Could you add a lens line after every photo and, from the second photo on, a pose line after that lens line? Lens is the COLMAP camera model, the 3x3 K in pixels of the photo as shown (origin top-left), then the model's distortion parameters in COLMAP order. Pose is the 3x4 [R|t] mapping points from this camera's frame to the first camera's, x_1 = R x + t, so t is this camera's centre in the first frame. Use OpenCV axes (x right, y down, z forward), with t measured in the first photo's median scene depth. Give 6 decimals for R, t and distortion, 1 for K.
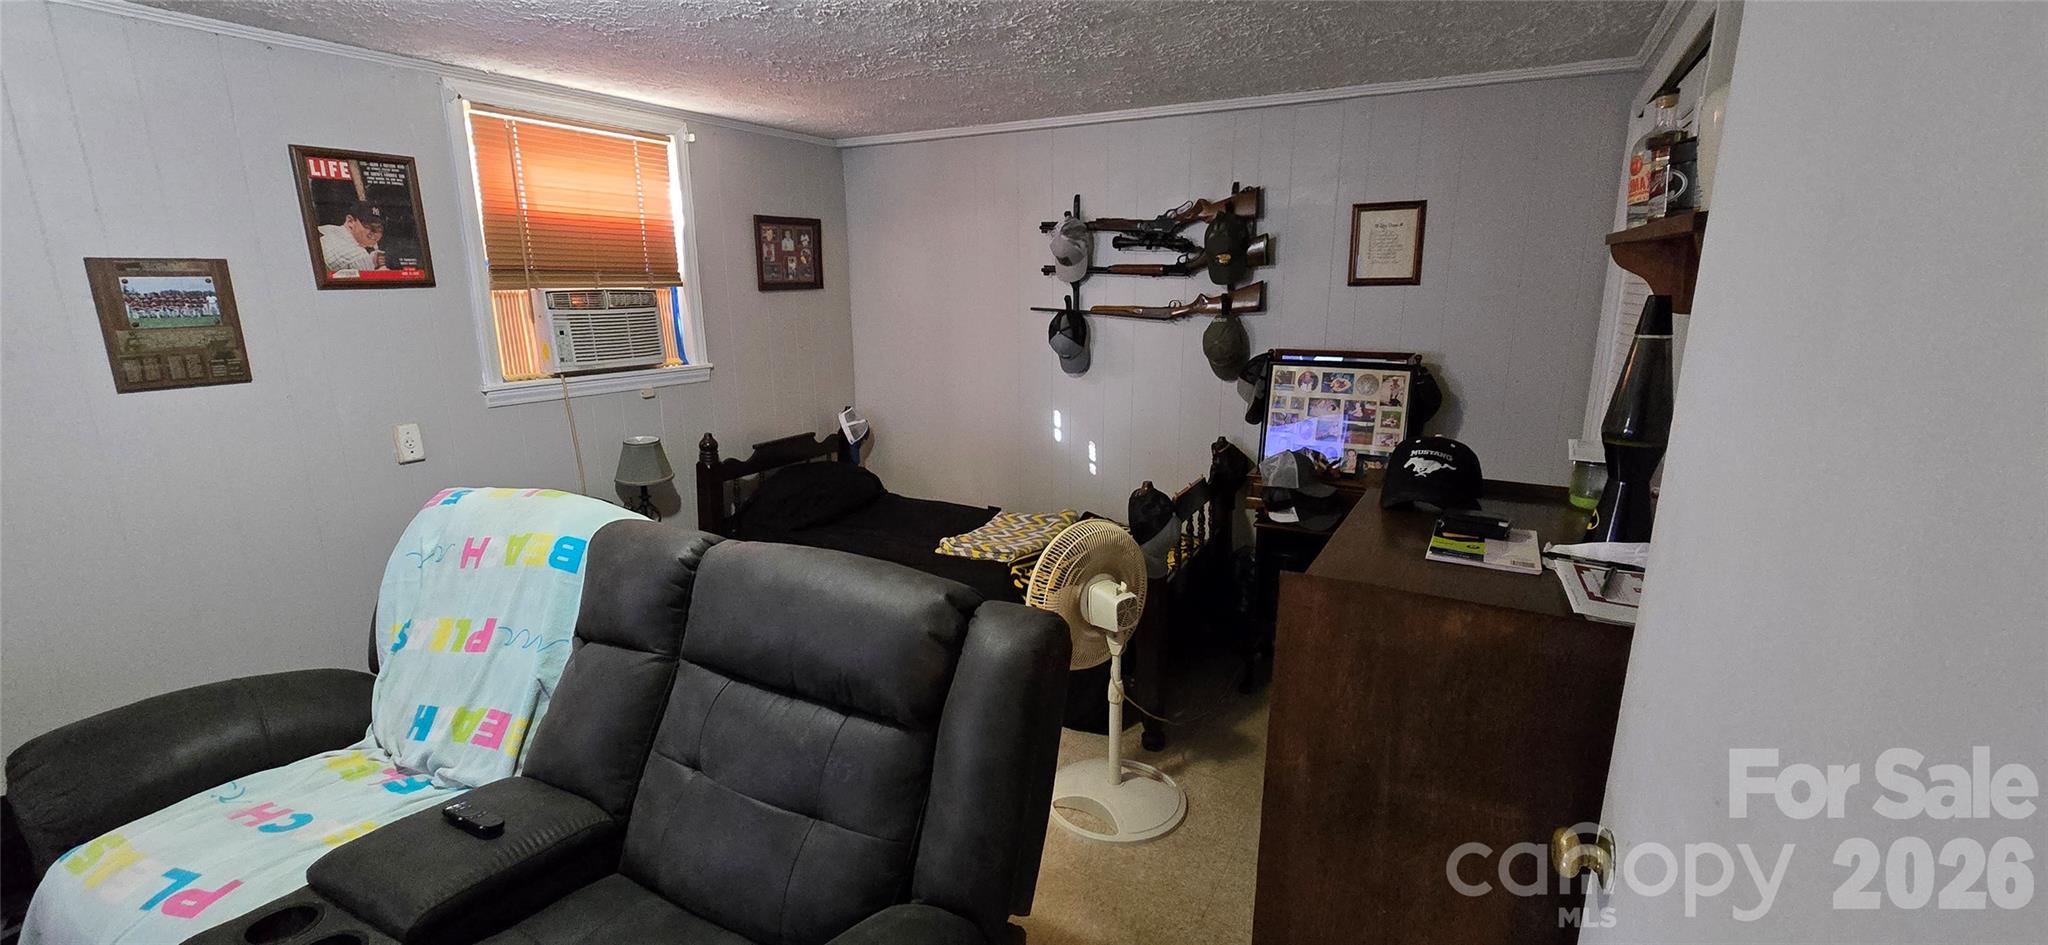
lens RADIAL K [[840.2, 0, 1041.0], [0, 840.2, 478.6], [0, 0, 1]] dist [-0.020867, 0.007665]
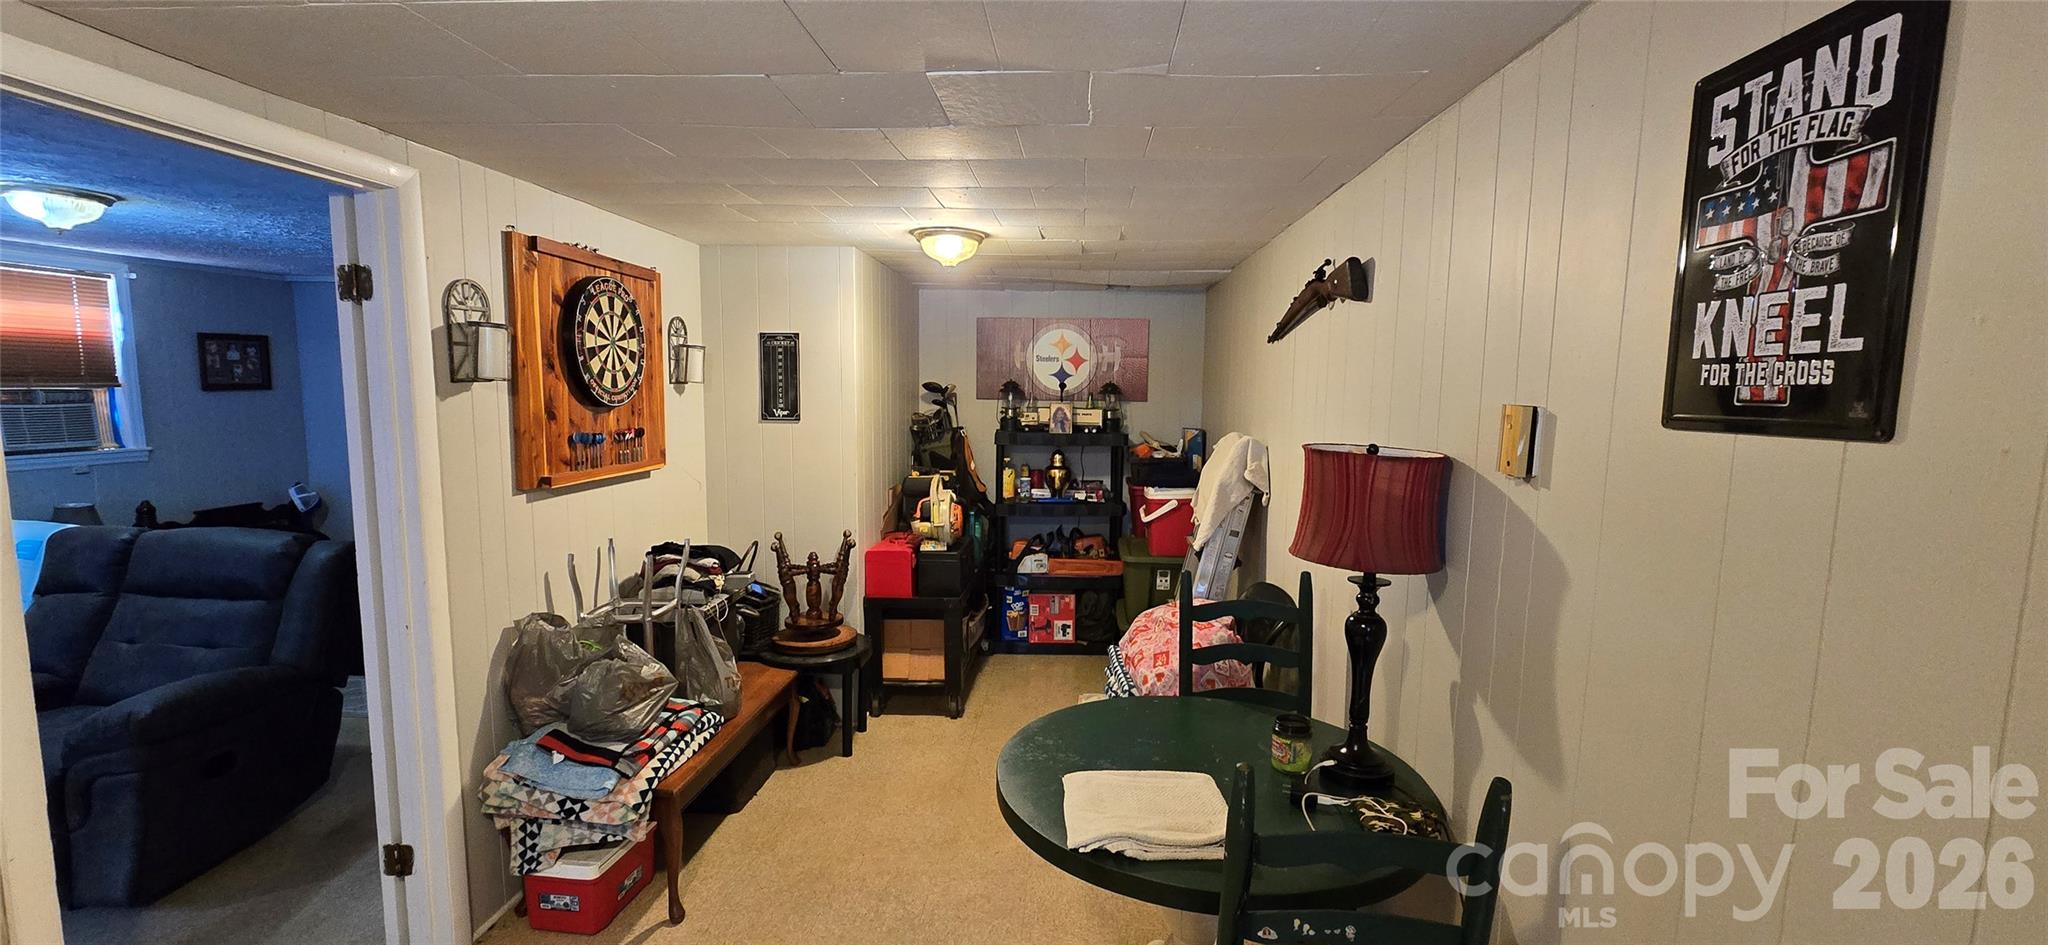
lens RADIAL K [[840.2, 0, 1041.0], [0, 840.2, 478.6], [0, 0, 1]] dist [-0.020867, 0.007665]
pose [[0.901754, -0.032089, 0.431056, 0.286978], [0.080799, 0.992177, -0.095167, 0.141687], [-0.424630, 0.120646, 0.897293, -0.708586]]
